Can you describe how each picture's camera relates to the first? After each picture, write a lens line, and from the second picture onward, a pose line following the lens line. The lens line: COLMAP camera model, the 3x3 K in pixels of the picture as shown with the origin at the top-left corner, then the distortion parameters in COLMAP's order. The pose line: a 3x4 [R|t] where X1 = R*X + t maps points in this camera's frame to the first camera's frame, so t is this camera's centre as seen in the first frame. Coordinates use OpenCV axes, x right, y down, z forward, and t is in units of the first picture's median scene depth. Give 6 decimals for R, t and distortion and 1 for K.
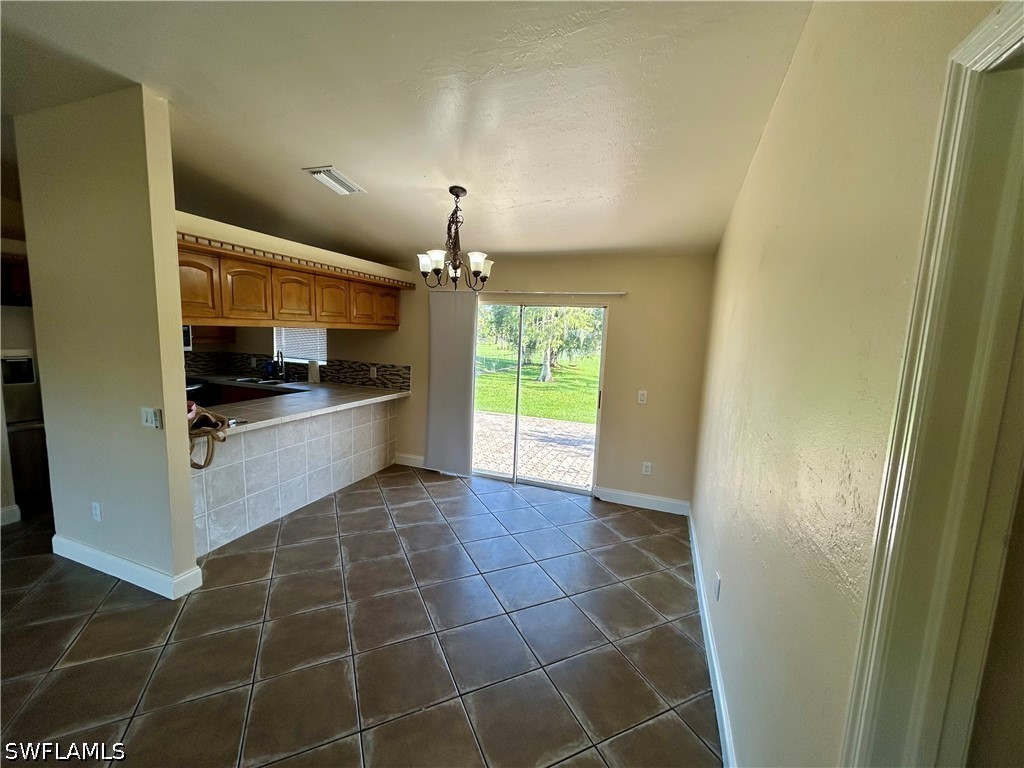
lens RADIAL K [[412.1, 0, 509.6], [0, 412.1, 379.2], [0, 0, 1]] dist [-0.004474, 0.001765]
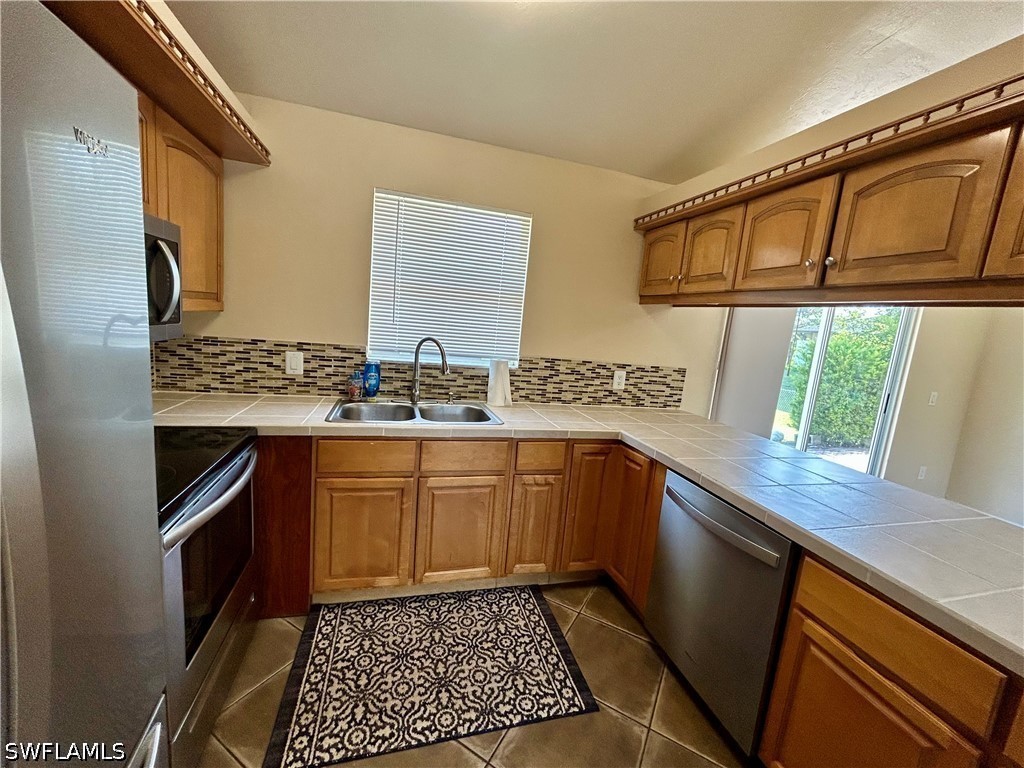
lens RADIAL K [[412.1, 0, 510.9], [0, 412.1, 383.4], [0, 0, 1]] dist [-0.004474, 0.001765]
pose [[0.815360, -0.055336, 0.576303, -0.883668], [0.008601, 0.996470, 0.083510, -0.068706], [-0.578890, -0.063134, 0.812958, 0.720984]]
